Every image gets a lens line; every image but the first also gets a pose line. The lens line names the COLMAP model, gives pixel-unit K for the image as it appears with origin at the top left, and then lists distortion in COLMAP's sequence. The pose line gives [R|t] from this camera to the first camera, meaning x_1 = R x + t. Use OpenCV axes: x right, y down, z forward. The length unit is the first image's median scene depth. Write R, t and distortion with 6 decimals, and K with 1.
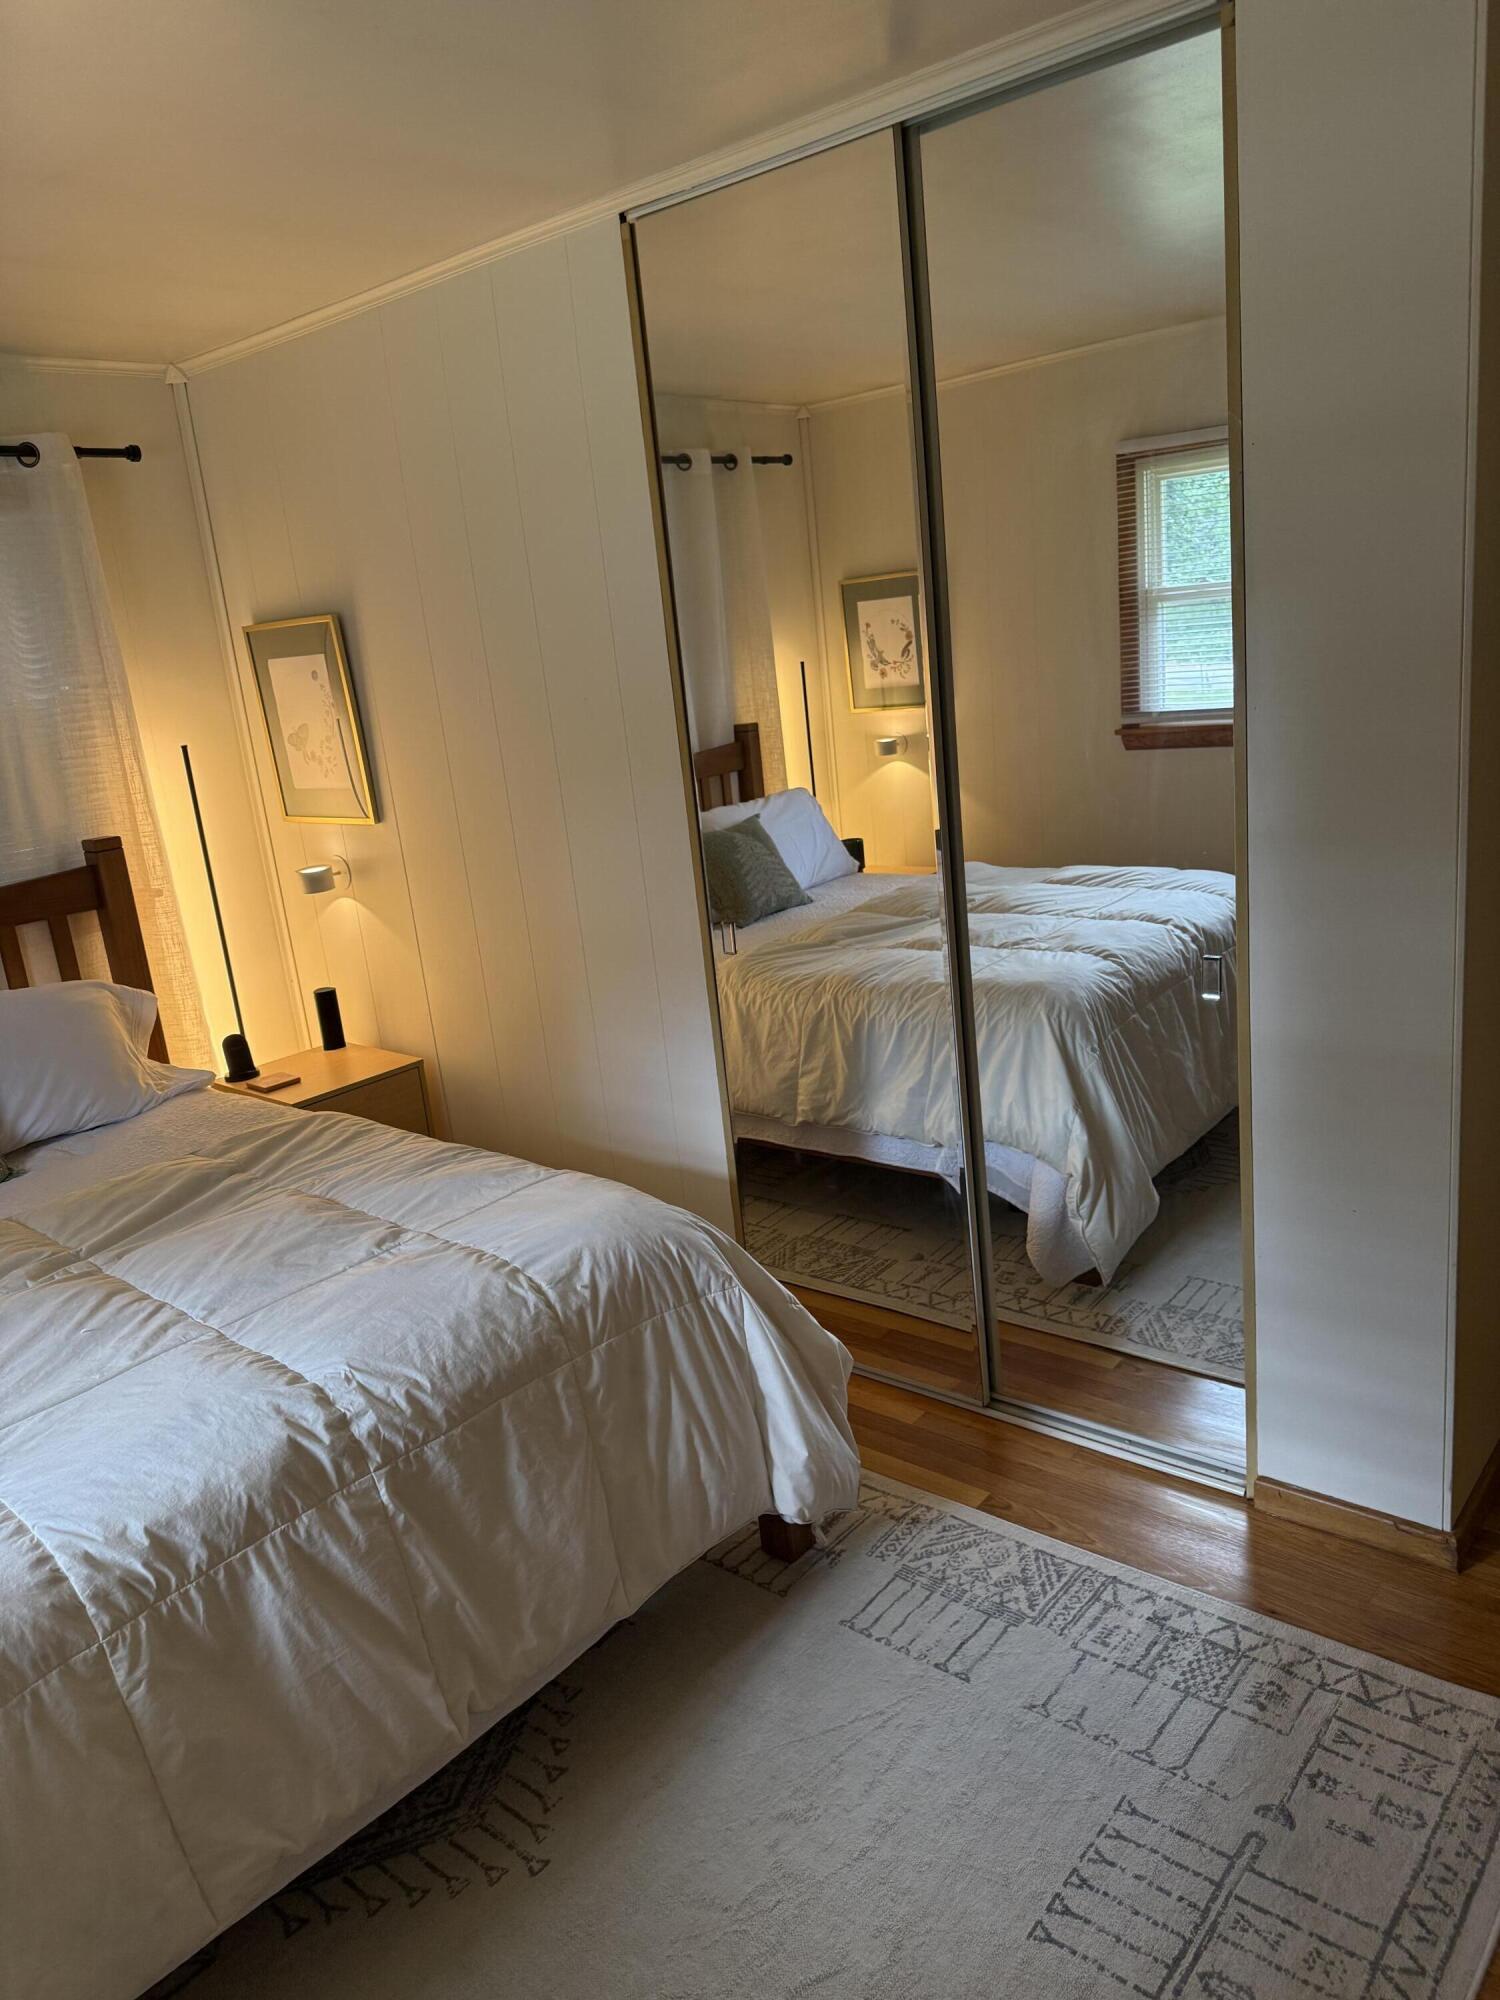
lens RADIAL K [[1425.9, 0, 742.6], [0, 1425.9, 1001.2], [0, 0, 1]] dist [0.023510, -0.029953]
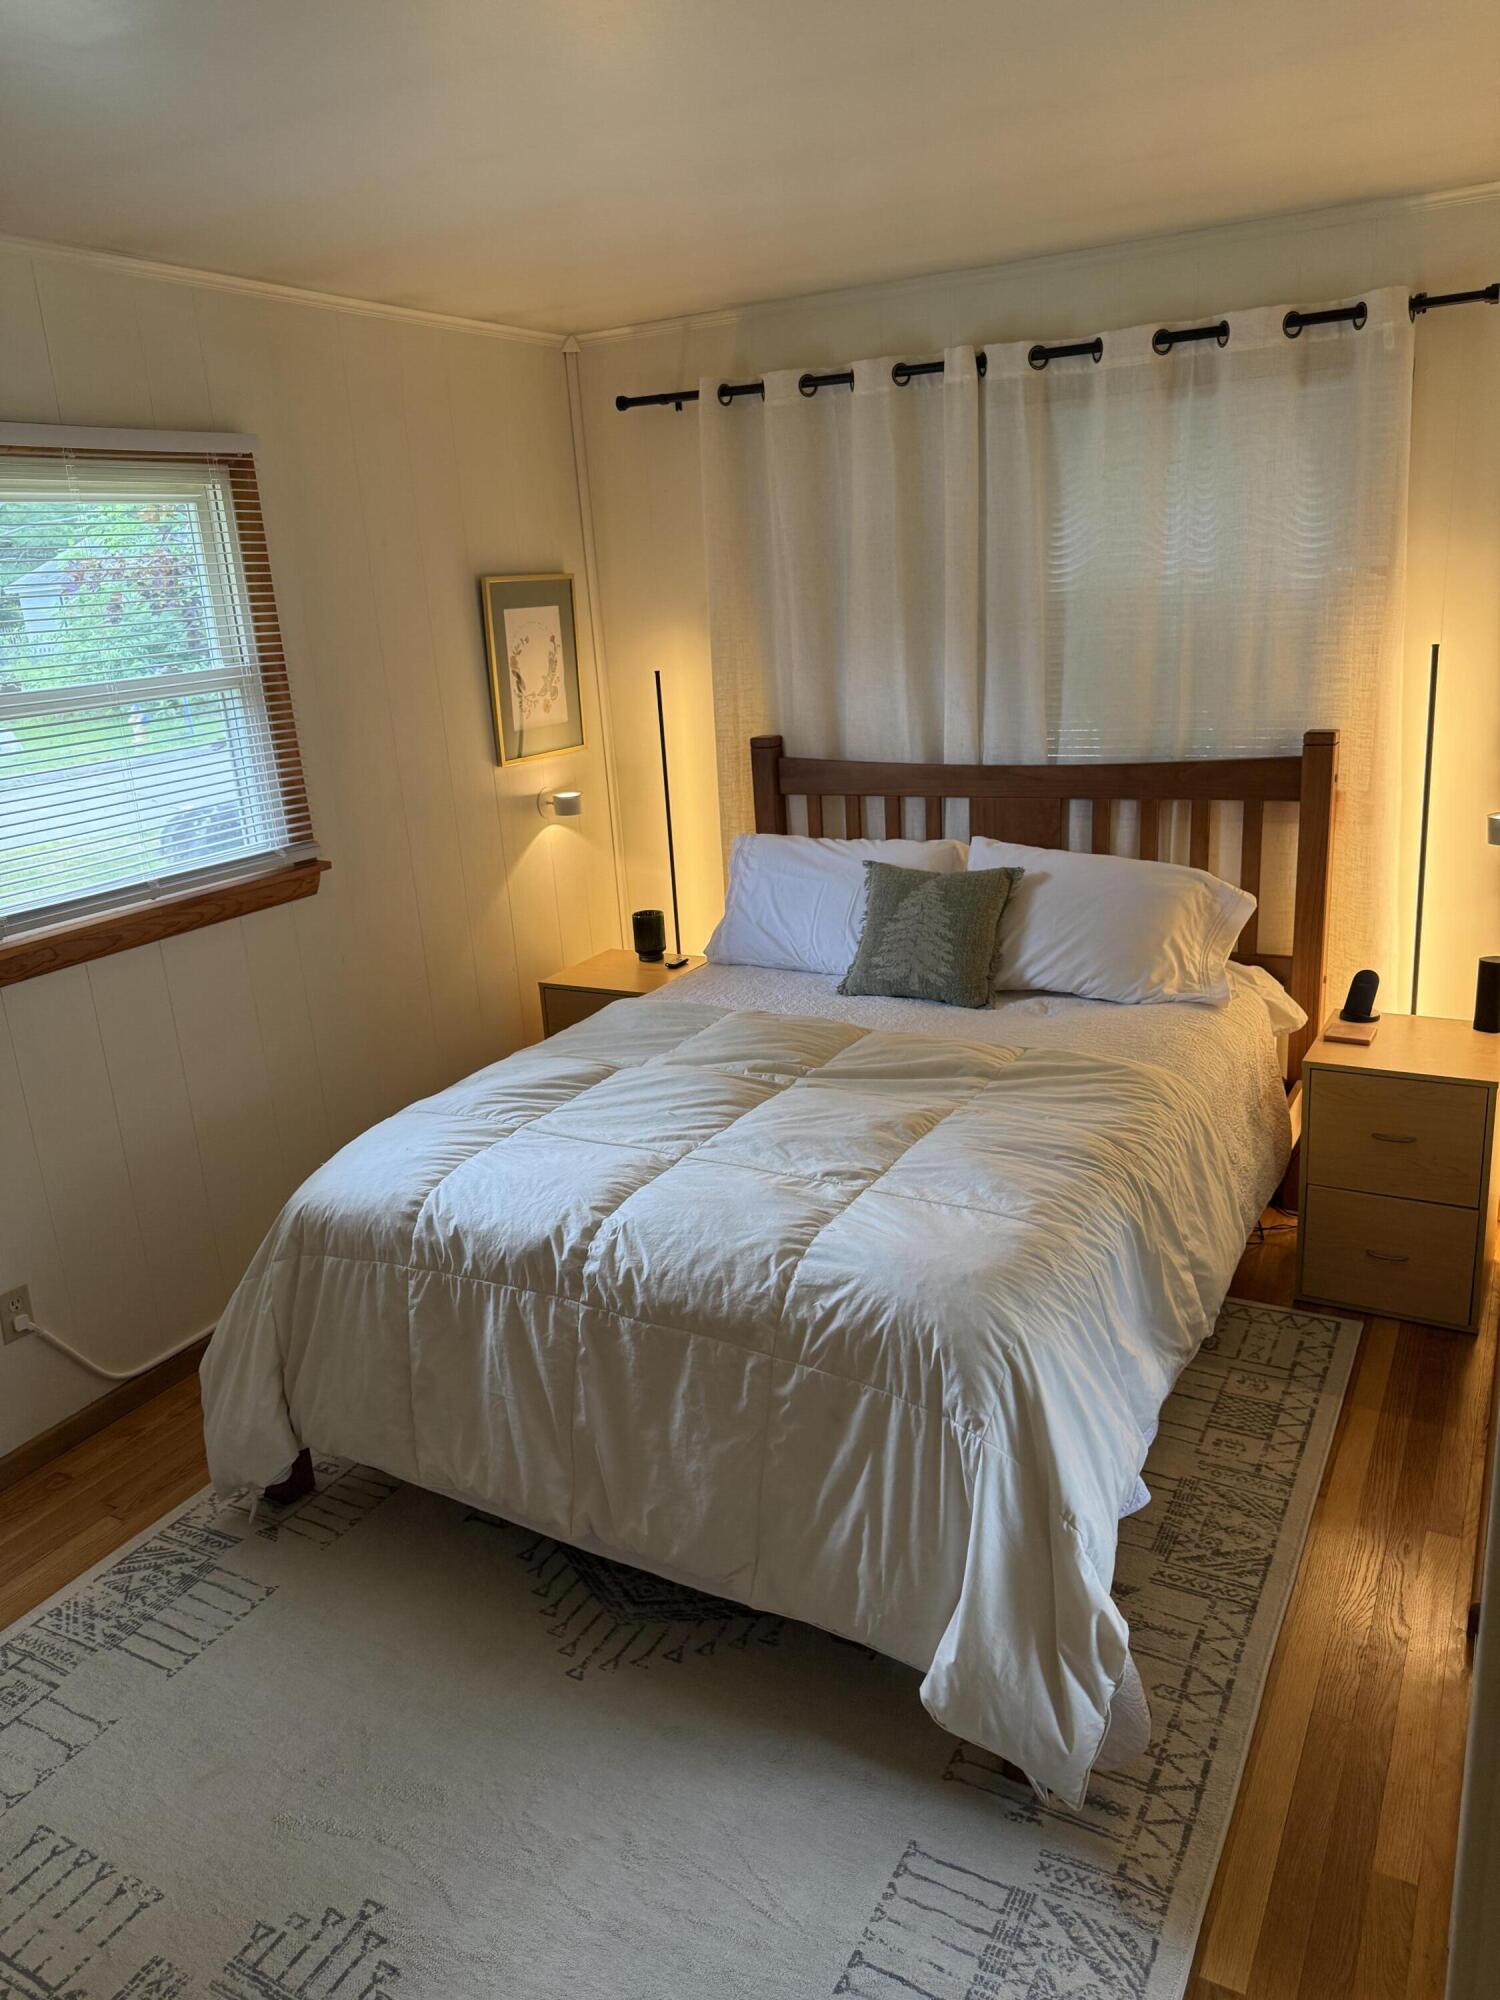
lens RADIAL K [[1425.9, 0, 737.2], [0, 1425.9, 993.6], [0, 0, 1]] dist [0.023510, -0.029953]
pose [[0.192857, 0.362717, -0.911725, 0.701475], [-0.210044, 0.922891, 0.322728, -0.303835], [0.958482, 0.129262, 0.254173, 0.689379]]
